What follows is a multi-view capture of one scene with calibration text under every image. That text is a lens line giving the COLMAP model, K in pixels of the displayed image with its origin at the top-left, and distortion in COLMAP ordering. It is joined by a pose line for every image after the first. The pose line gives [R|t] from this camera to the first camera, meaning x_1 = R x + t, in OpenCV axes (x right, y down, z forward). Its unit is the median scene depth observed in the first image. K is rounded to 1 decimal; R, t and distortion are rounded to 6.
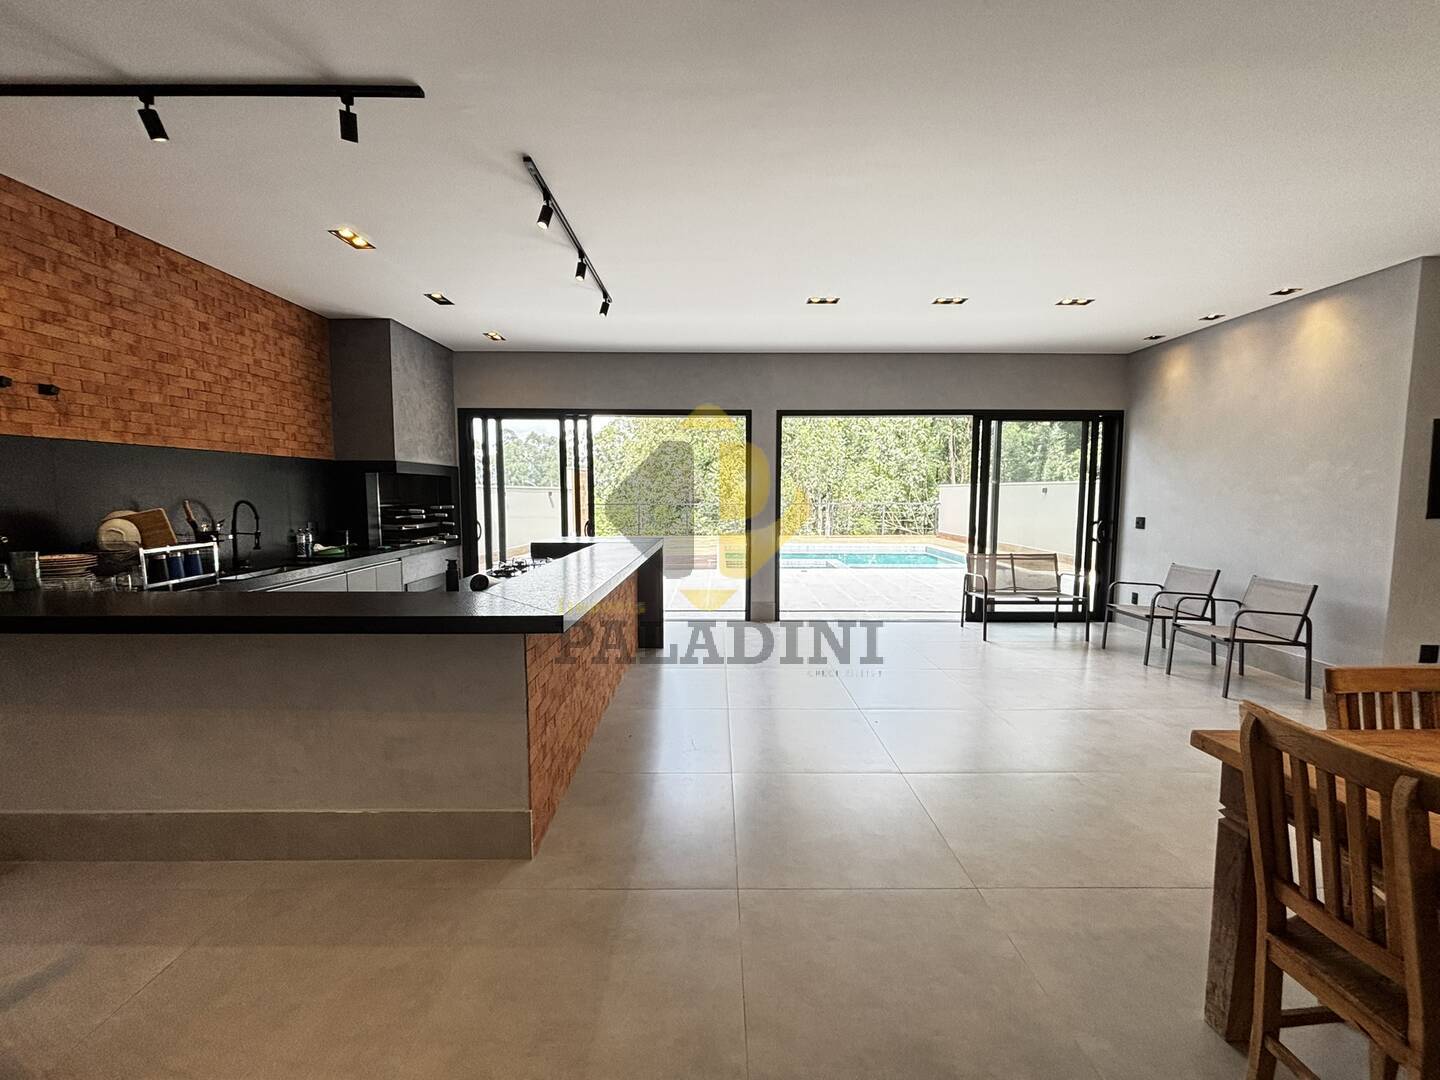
lens RADIAL K [[581.7, 0, 720.0], [0, 581.7, 540.0], [0, 0, 1]] dist [0.002300, -0.000412]
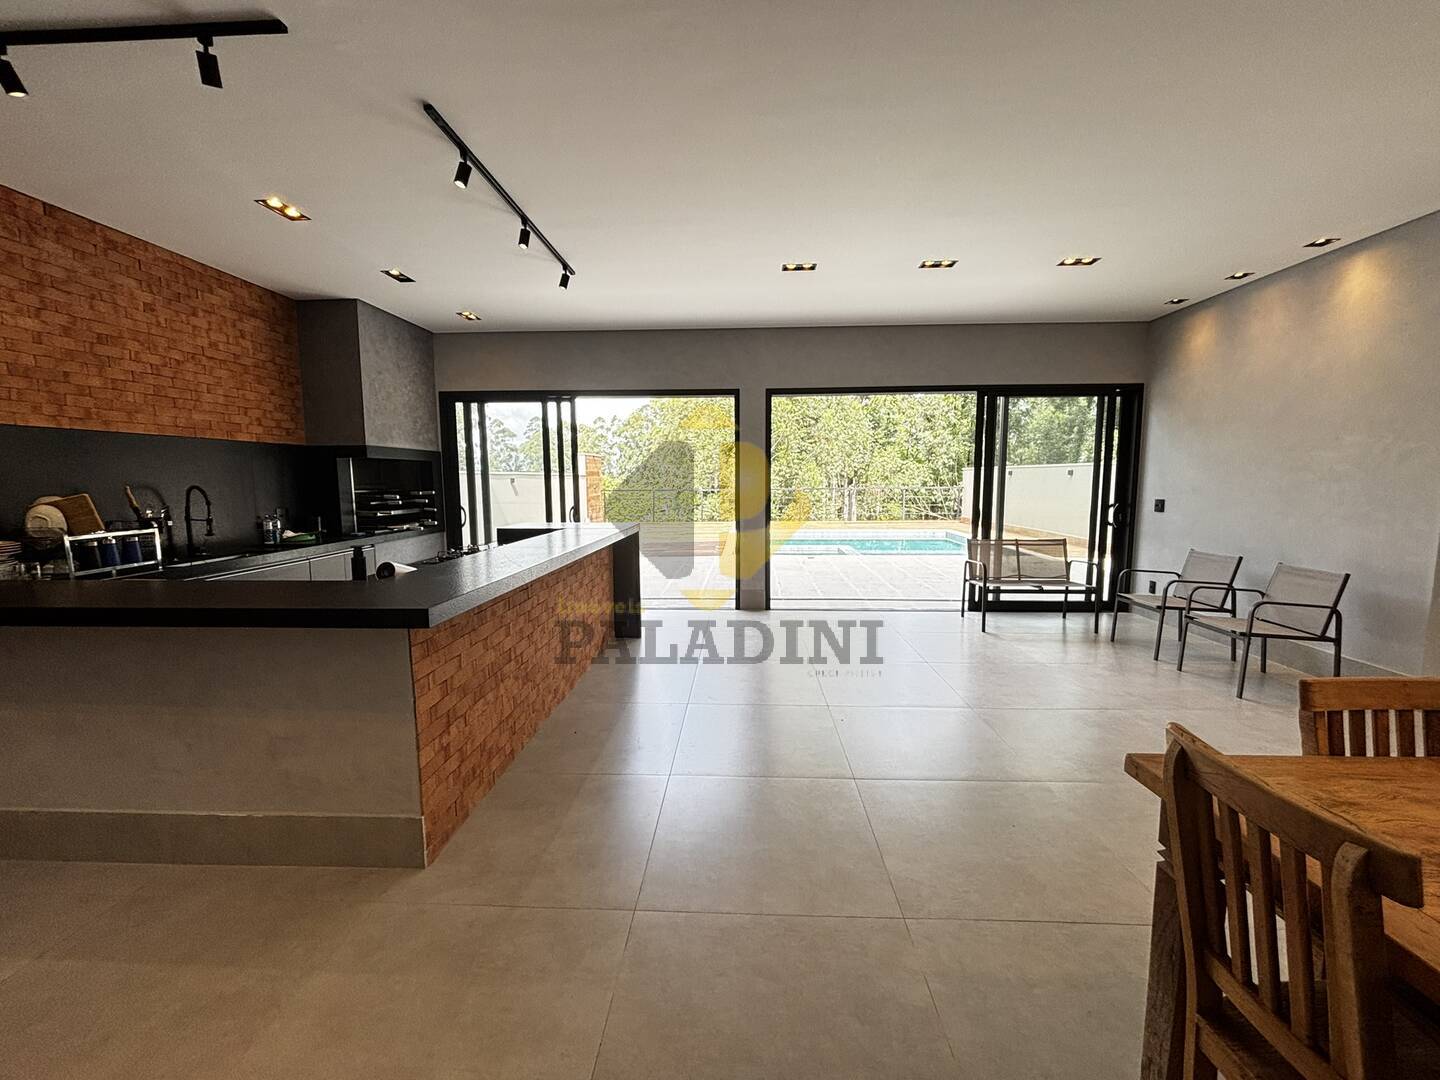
lens RADIAL K [[581.7, 0, 720.0], [0, 581.7, 540.0], [0, 0, 1]] dist [0.002300, -0.000412]
pose [[0.998673, -0.001694, -0.051467, 0.095170], [0.002912, 0.999717, 0.023597, 0.001745], [0.051412, -0.023715, 0.998396, 0.054022]]
